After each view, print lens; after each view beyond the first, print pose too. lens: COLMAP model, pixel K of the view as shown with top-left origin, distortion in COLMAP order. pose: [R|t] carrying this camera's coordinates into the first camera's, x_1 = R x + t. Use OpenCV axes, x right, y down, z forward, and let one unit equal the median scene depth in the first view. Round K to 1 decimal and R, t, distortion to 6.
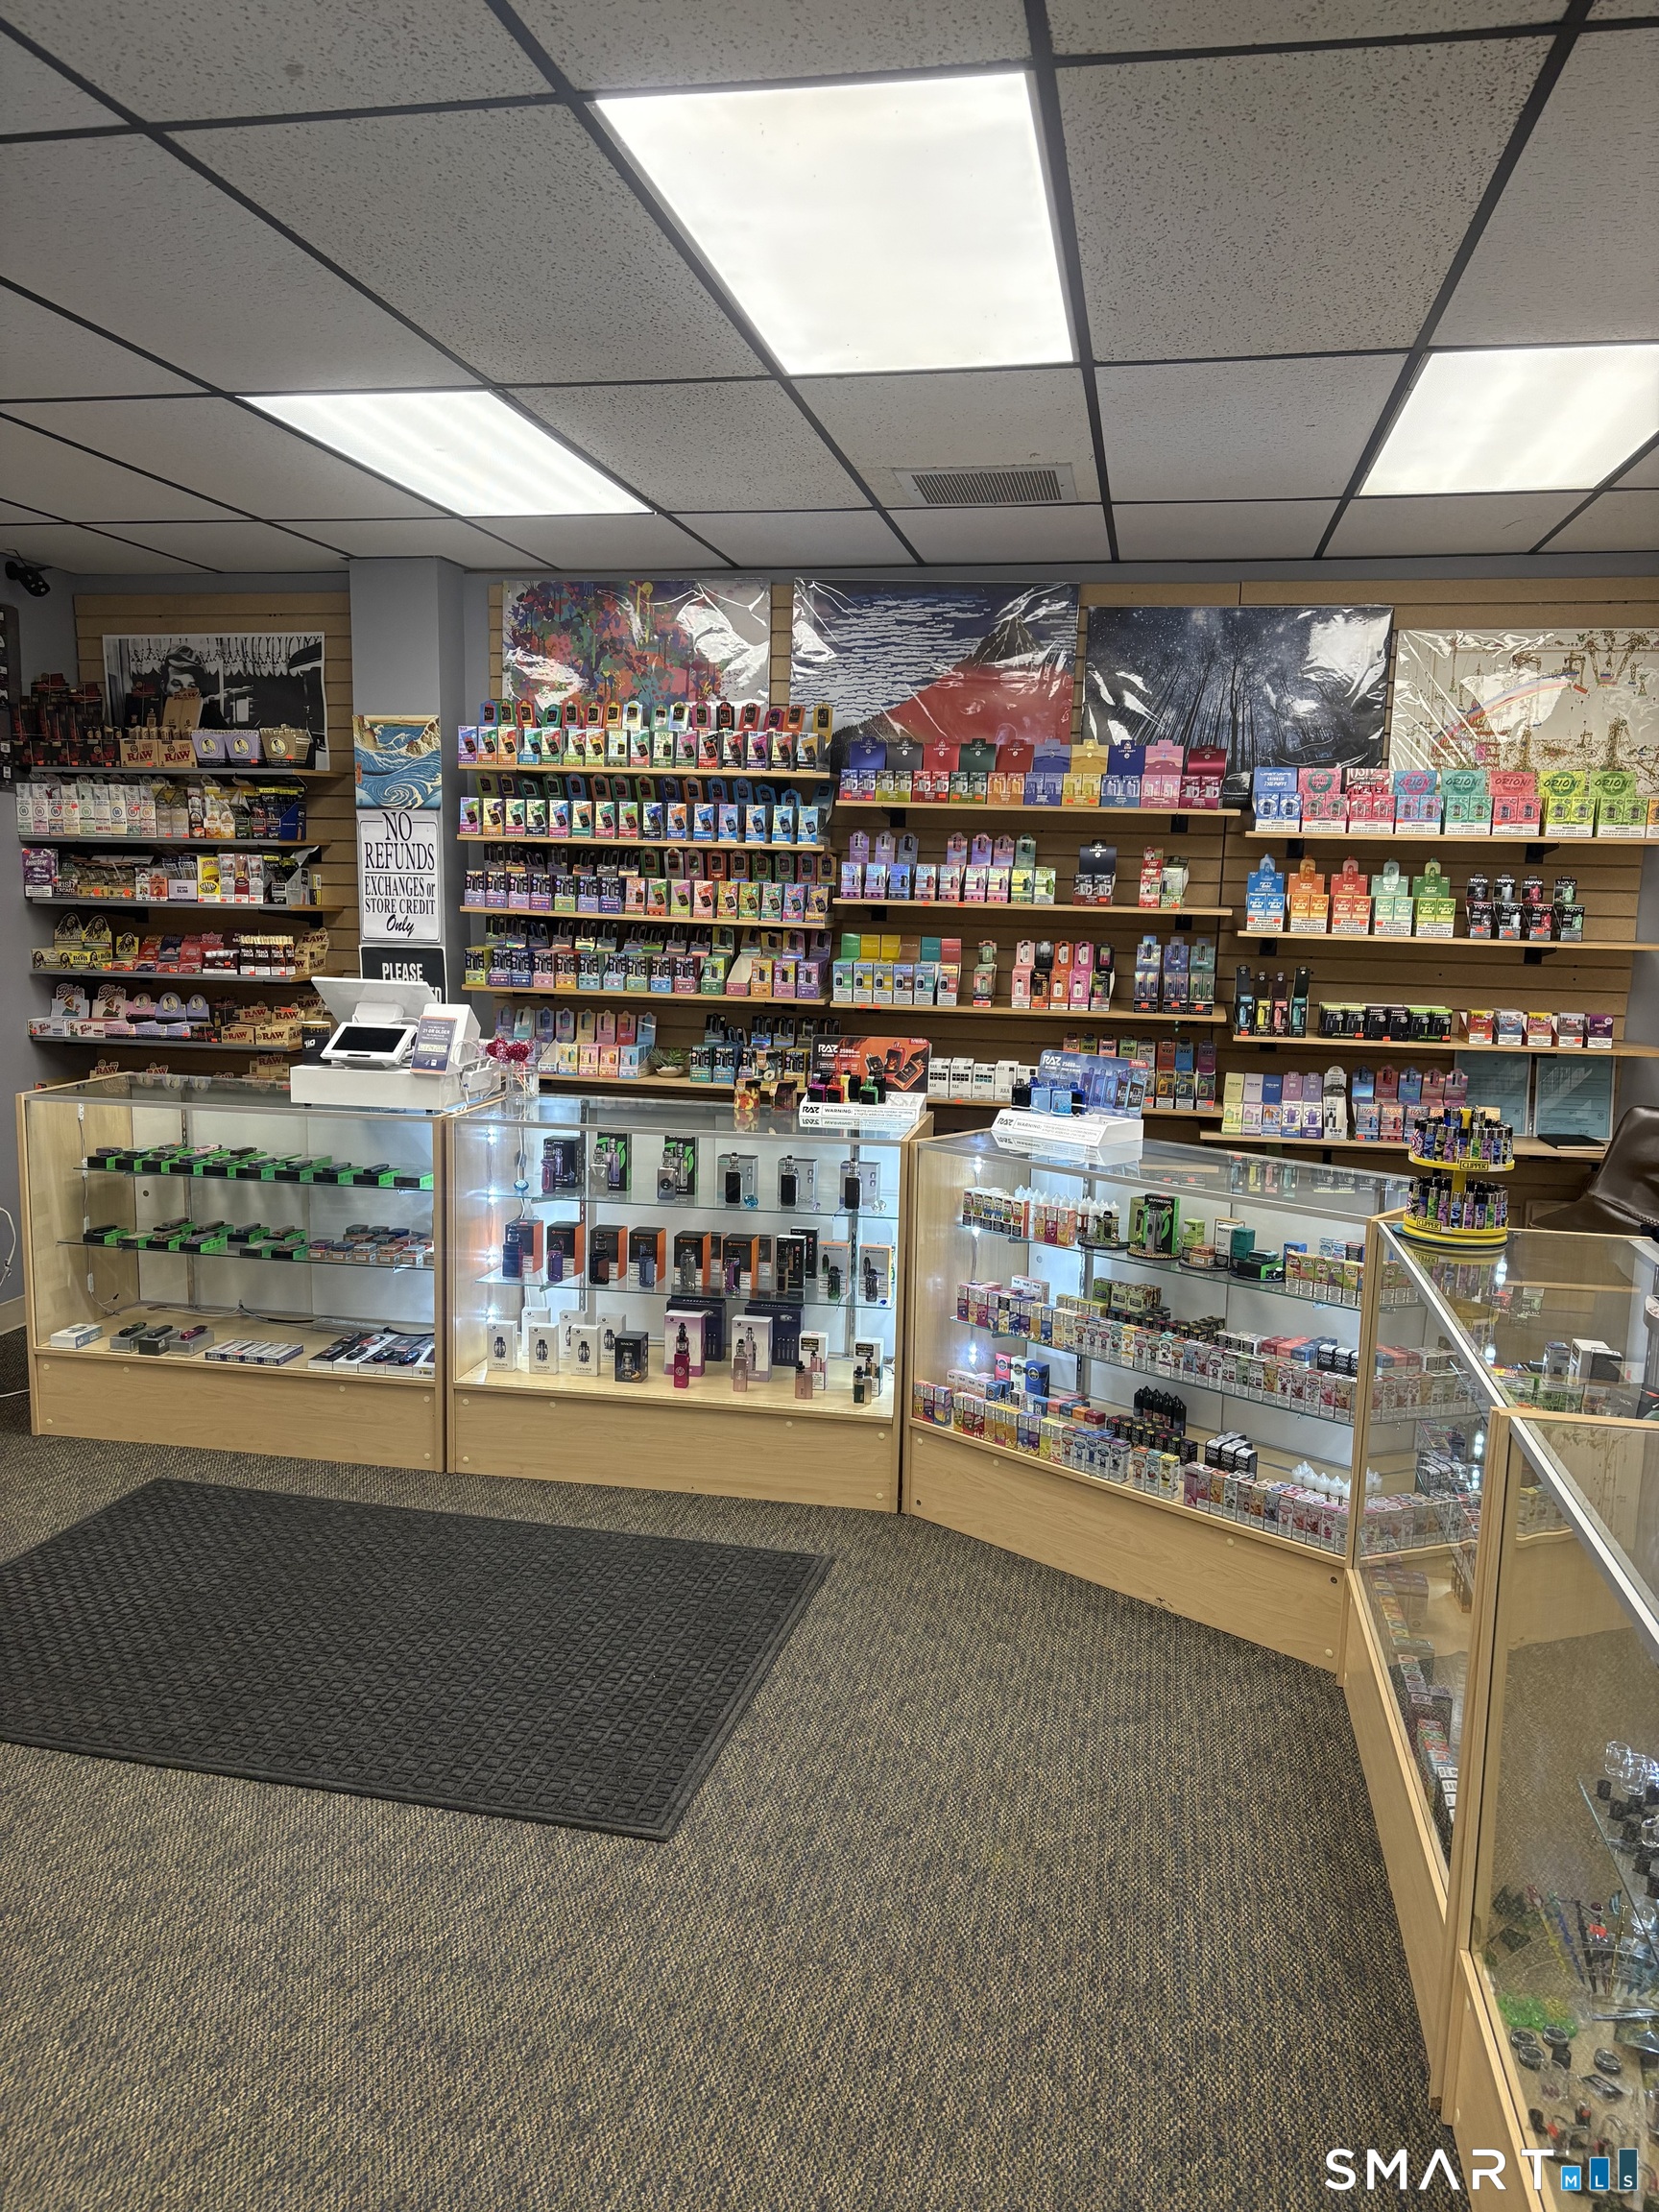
lens RADIAL K [[1665.2, 0, 829.8], [0, 1665.2, 1137.9], [0, 0, 1]] dist [0.064450, -0.123984]
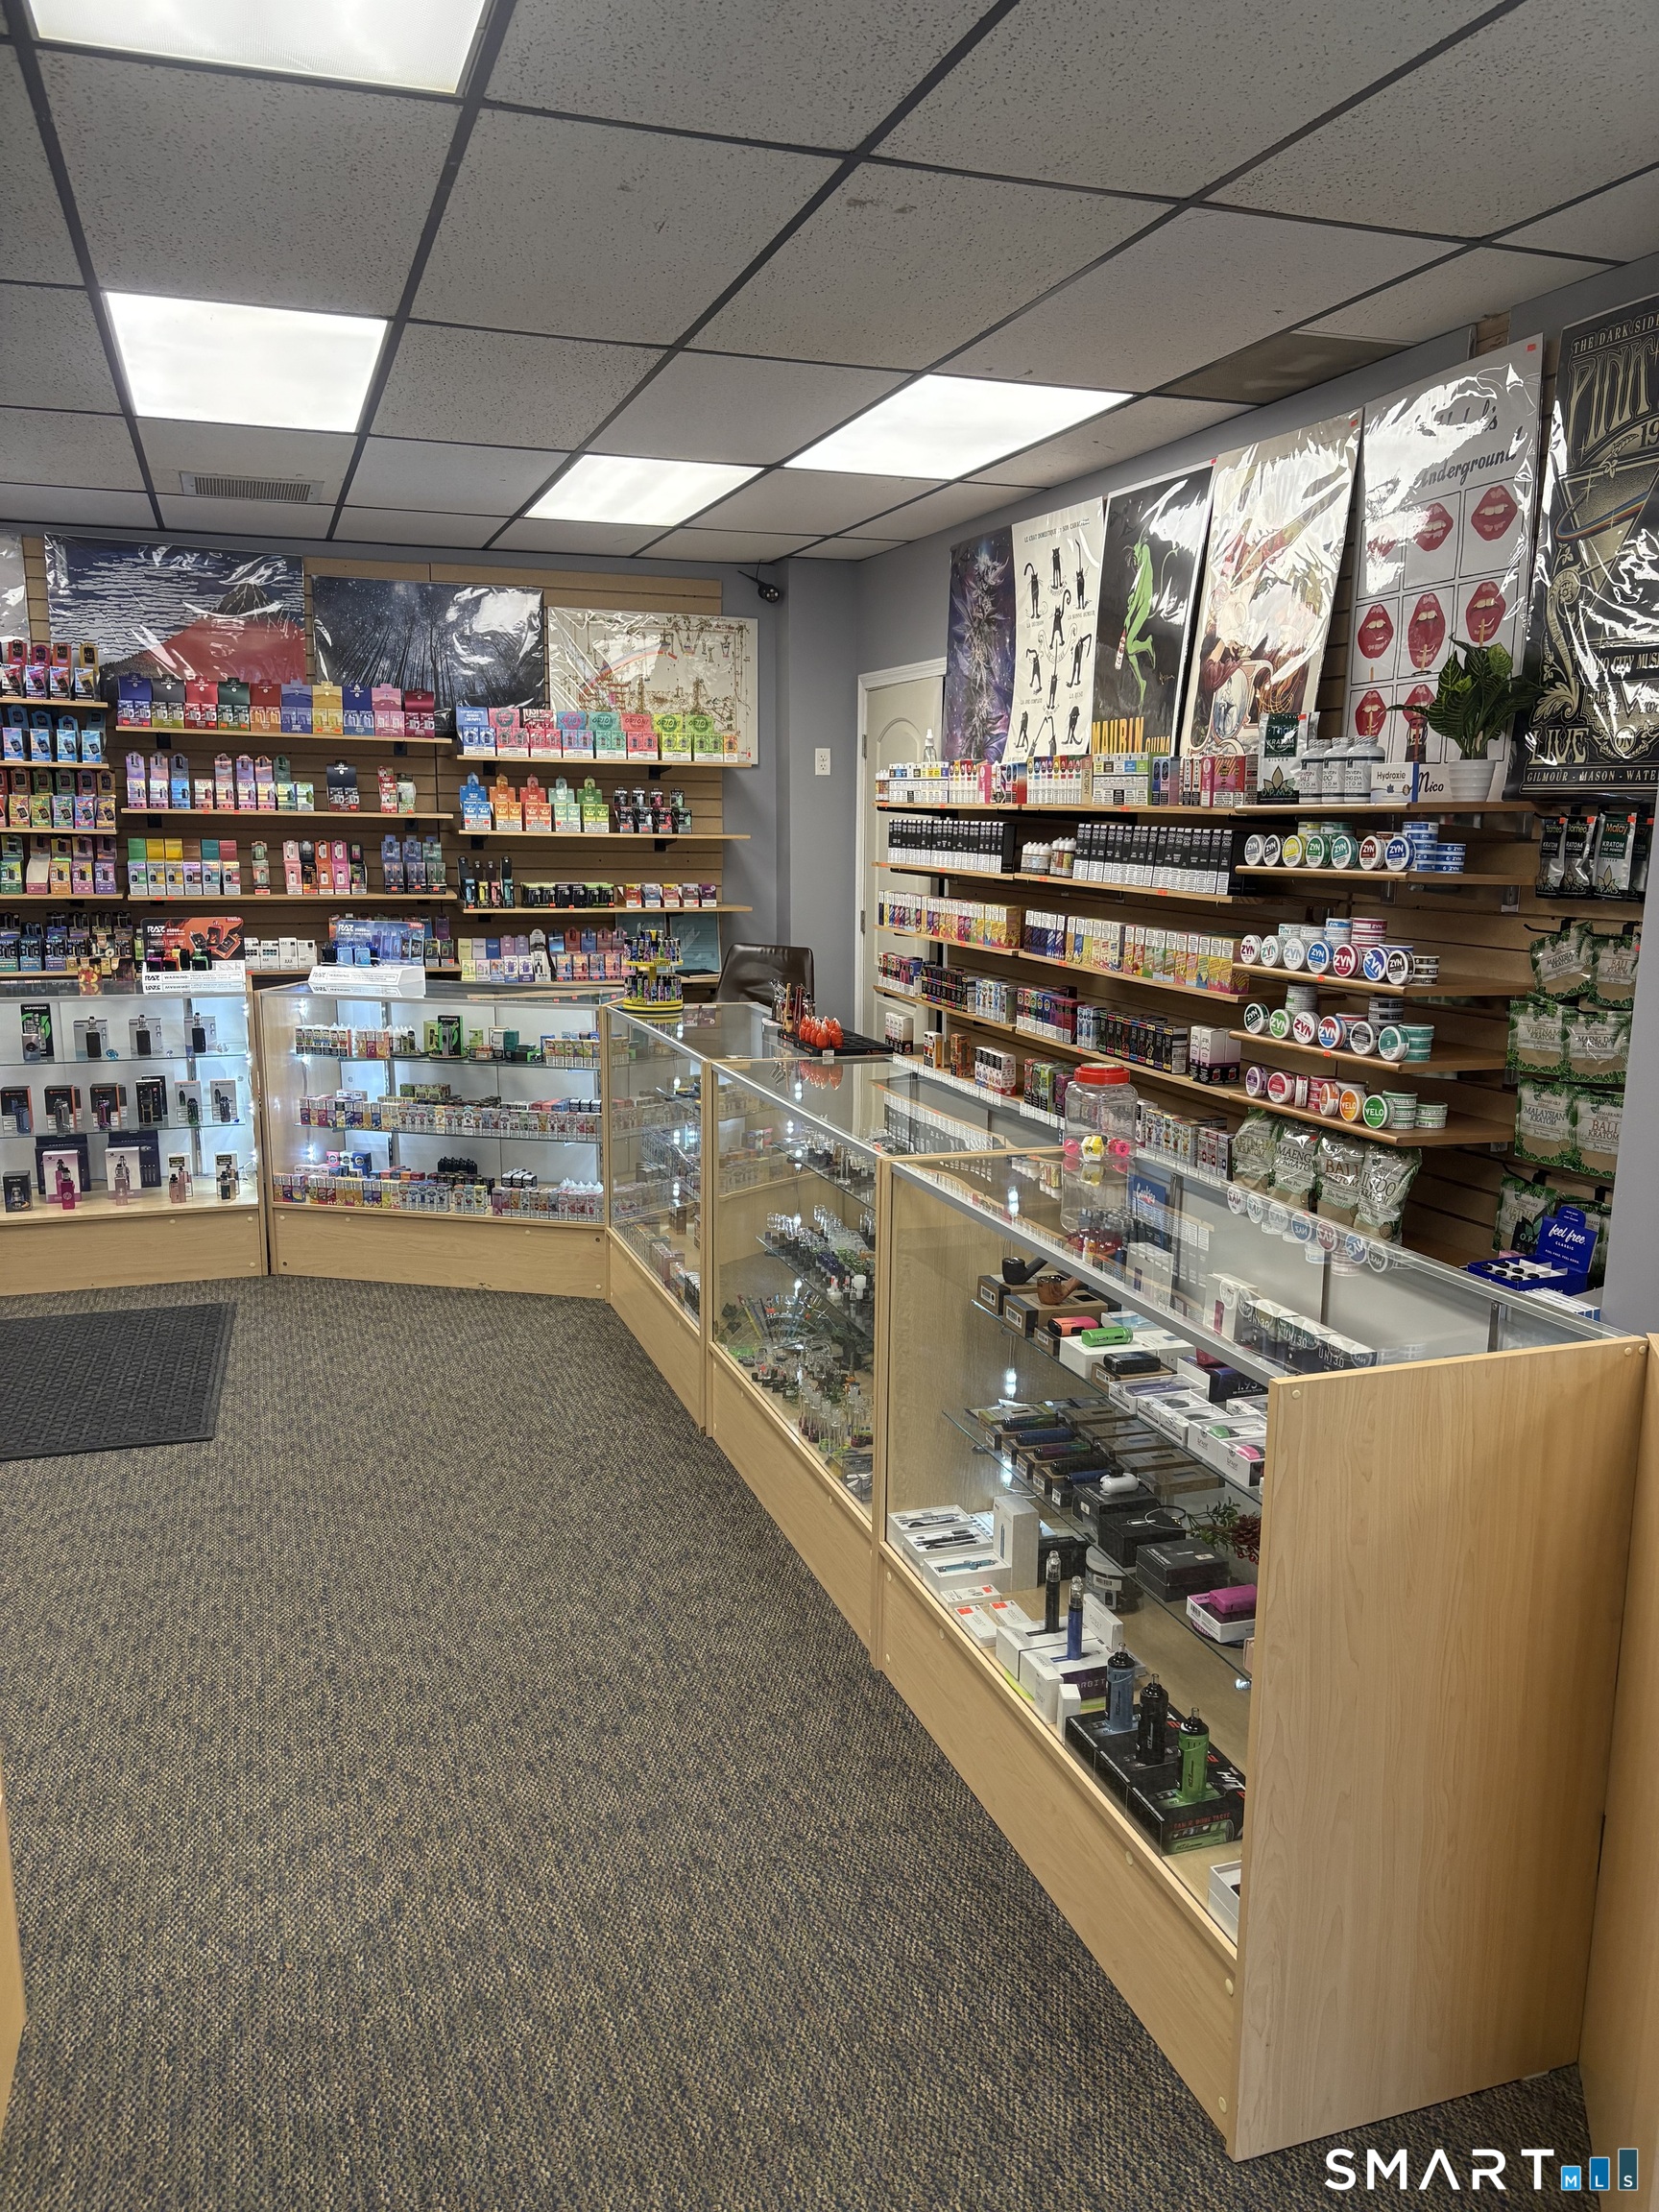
lens RADIAL K [[1665.2, 0, 829.8], [0, 1665.2, 1137.9], [0, 0, 1]] dist [0.064450, -0.123984]
pose [[0.866956, -0.109502, 0.486206, -0.176171], [0.085014, 0.993759, 0.072223, 0.049457], [-0.491080, -0.021280, 0.870855, -0.317115]]
